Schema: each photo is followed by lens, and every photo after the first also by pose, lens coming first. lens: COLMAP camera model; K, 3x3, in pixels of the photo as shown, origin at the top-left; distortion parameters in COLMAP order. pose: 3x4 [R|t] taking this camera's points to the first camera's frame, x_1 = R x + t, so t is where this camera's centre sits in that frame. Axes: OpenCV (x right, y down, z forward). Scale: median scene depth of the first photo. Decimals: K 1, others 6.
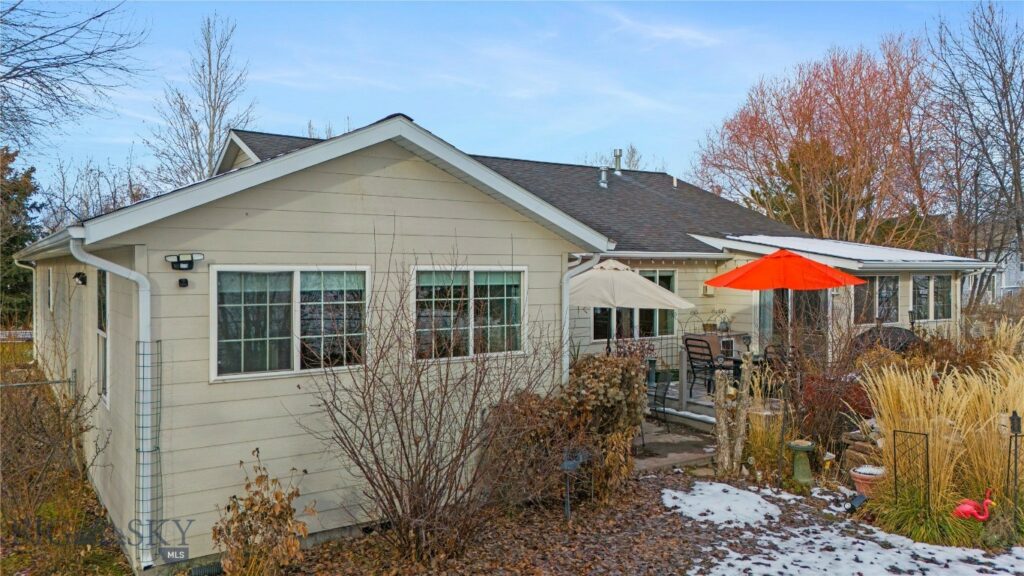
lens RADIAL K [[767.5, 0, 512.0], [0, 767.5, 288.0], [0, 0, 1]] dist [0.066775, -0.006159]
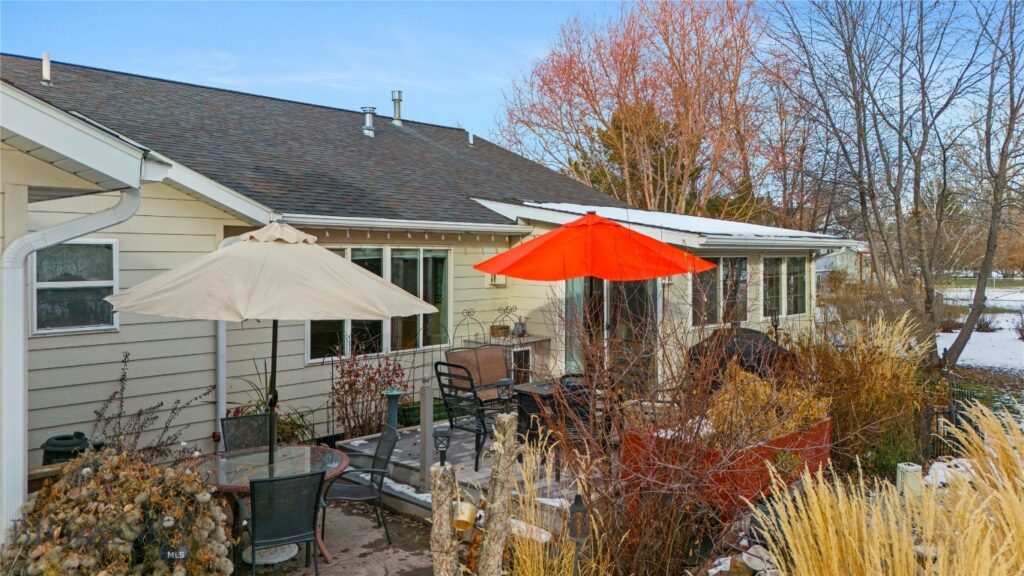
lens RADIAL K [[763.9, 0, 512.0], [0, 763.9, 288.0], [0, 0, 1]] dist [0.201193, -0.001273]
pose [[0.978007, -0.007888, 0.208421, 0.121599], [0.004009, 0.999811, 0.019024, -0.001278], [-0.208532, -0.017770, 0.977854, 0.314112]]
